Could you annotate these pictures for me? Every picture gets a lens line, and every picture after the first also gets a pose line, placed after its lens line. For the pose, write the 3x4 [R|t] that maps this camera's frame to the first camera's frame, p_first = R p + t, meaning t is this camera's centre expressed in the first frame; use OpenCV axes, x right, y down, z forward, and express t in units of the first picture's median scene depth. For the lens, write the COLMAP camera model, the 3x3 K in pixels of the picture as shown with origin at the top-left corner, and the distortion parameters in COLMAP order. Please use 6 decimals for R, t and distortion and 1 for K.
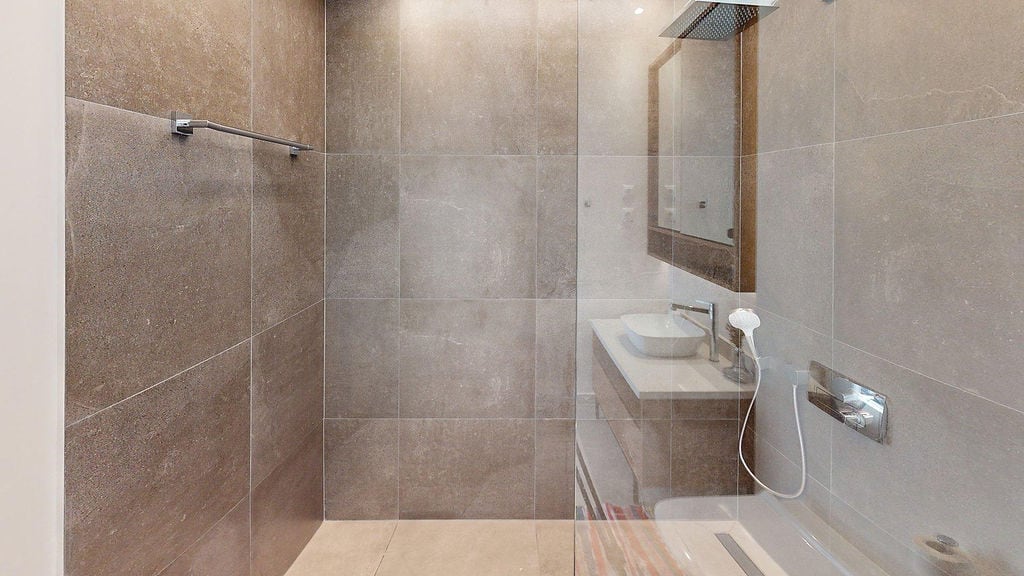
lens RADIAL K [[371.5, 0, 512.0], [0, 371.5, 288.0], [0, 0, 1]] dist [0.000105, -0.000024]
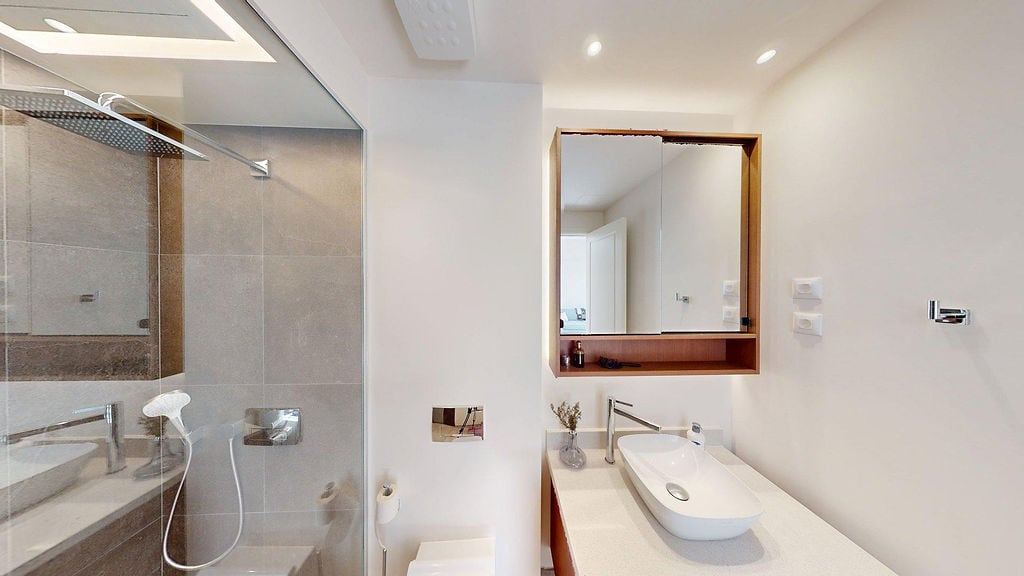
lens RADIAL K [[371.5, 0, 512.0], [0, 371.5, 288.0], [0, 0, 1]] dist [0.000105, -0.000024]
pose [[-0.016539, 0.000063, 0.999863, -0.435874], [0.246182, 0.969215, 0.004011, 0.004079], [-0.969083, 0.246214, -0.016045, 0.002231]]
